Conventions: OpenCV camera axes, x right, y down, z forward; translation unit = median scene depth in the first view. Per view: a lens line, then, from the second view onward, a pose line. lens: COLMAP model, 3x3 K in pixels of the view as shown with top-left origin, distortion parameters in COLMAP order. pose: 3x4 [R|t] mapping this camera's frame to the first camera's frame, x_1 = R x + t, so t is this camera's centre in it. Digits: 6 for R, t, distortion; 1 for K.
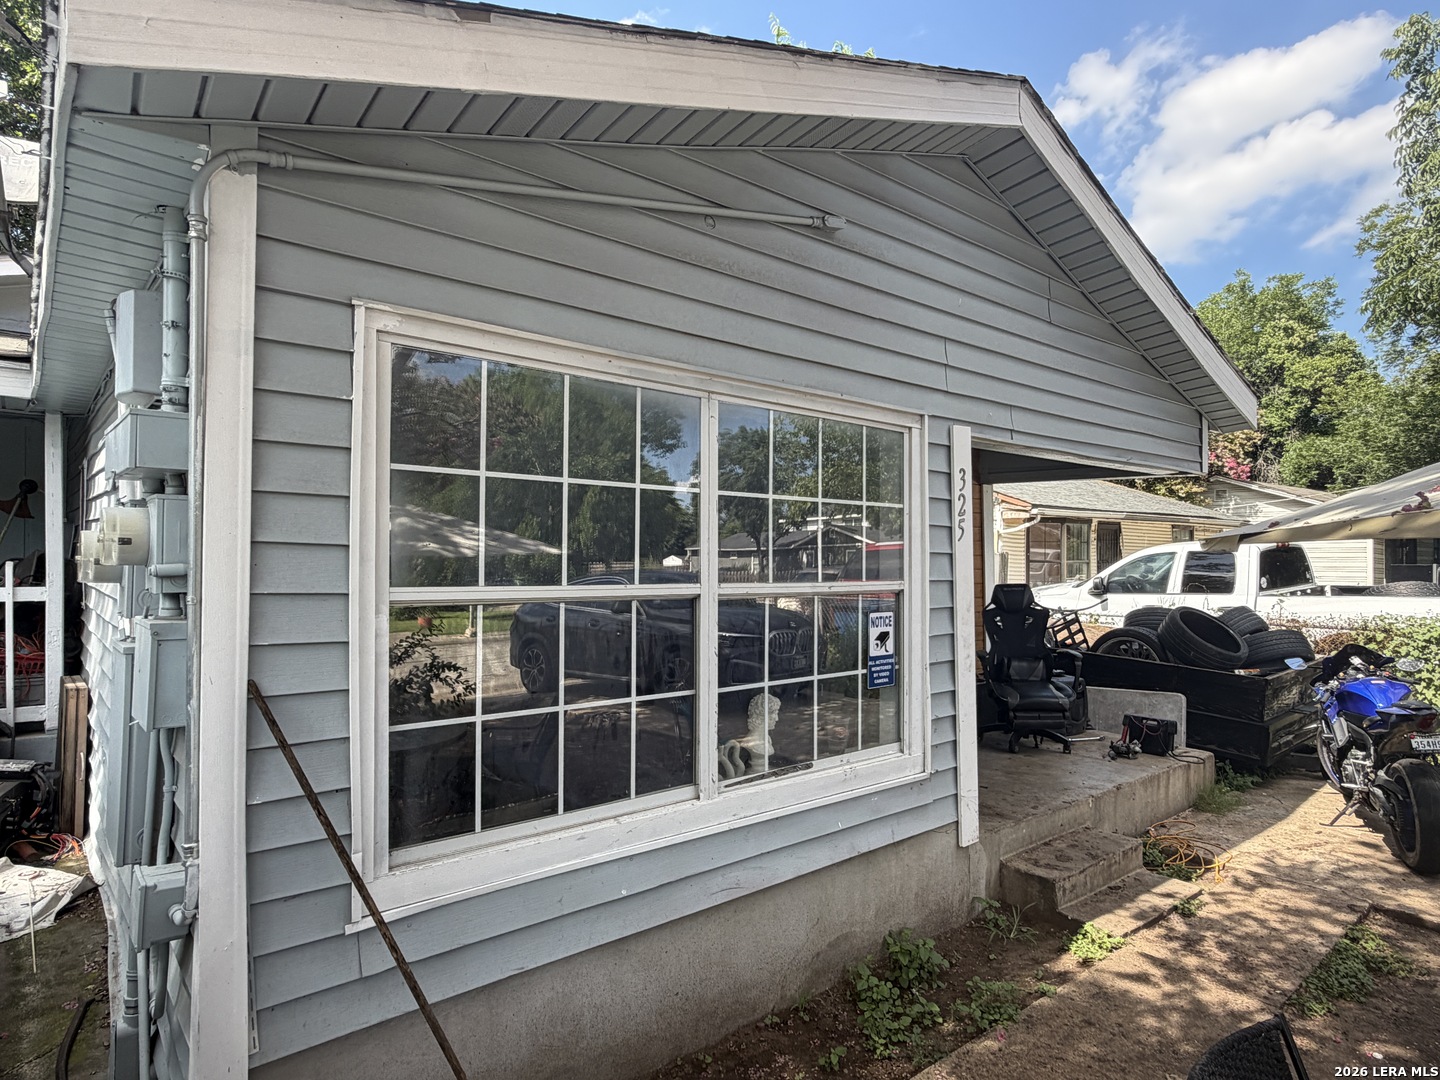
lens RADIAL K [[849.8, 0, 720.0], [0, 849.8, 540.0], [0, 0, 1]] dist [-0.002761, 0.019739]
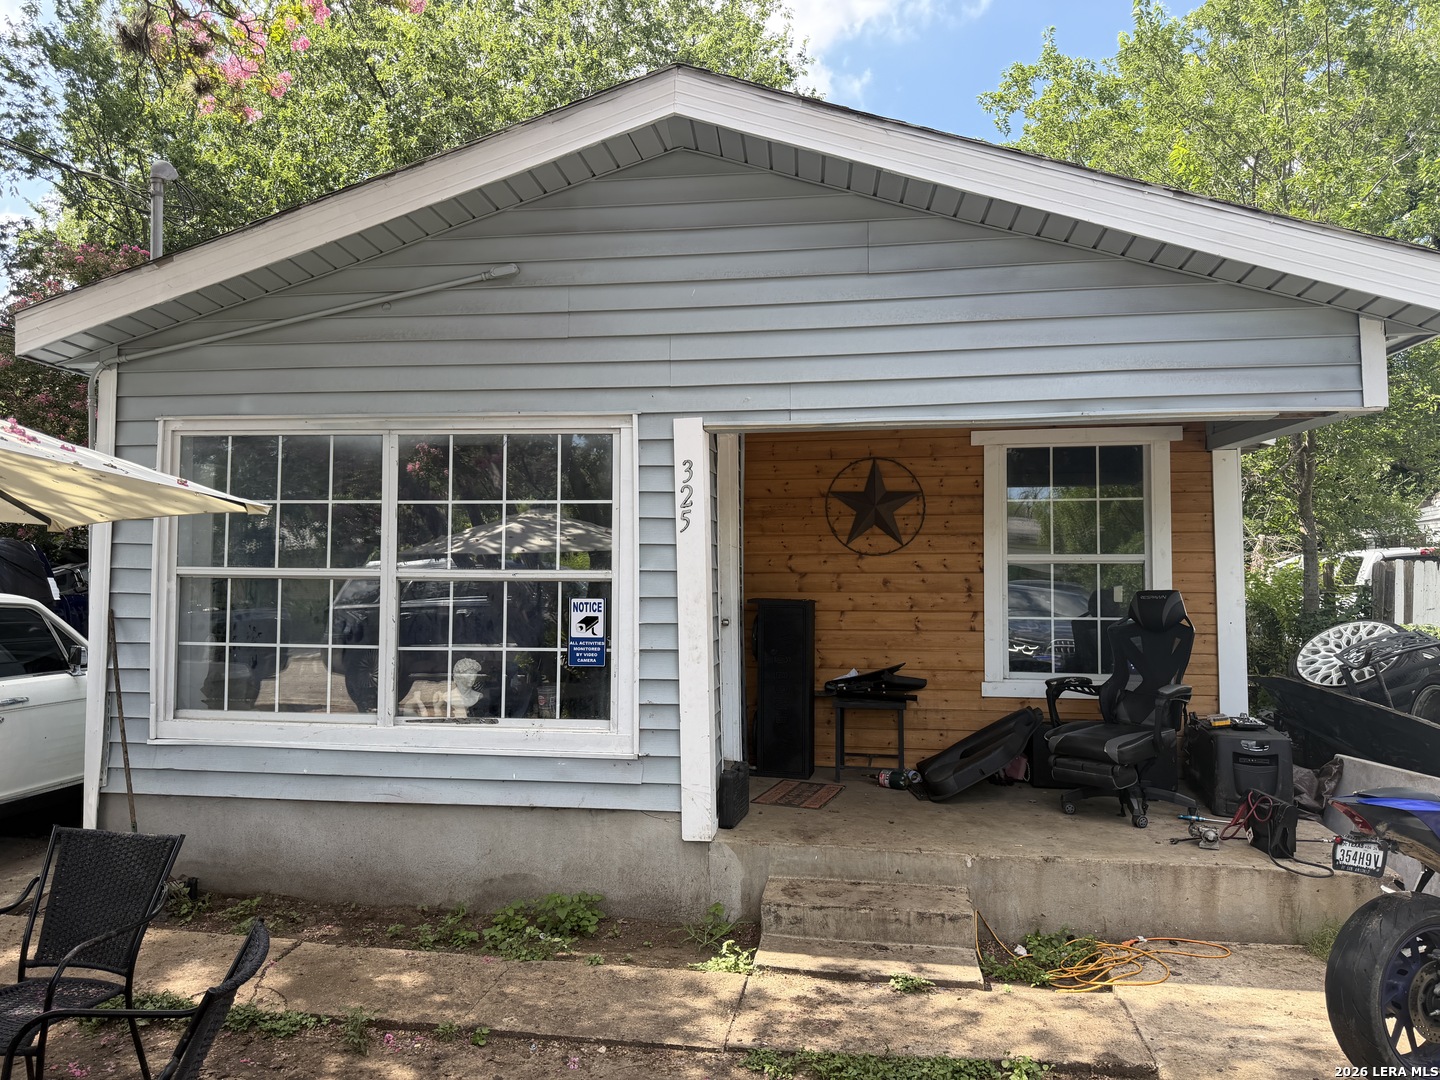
lens RADIAL K [[1027.3, 0, 720.0], [0, 1027.3, 540.0], [0, 0, 1]] dist [0.160611, -0.350858]
pose [[0.651101, -0.032299, -0.758304, 1.338524], [0.013193, 0.999425, -0.031242, 0.053437], [0.758877, 0.010337, 0.651152, 0.257889]]
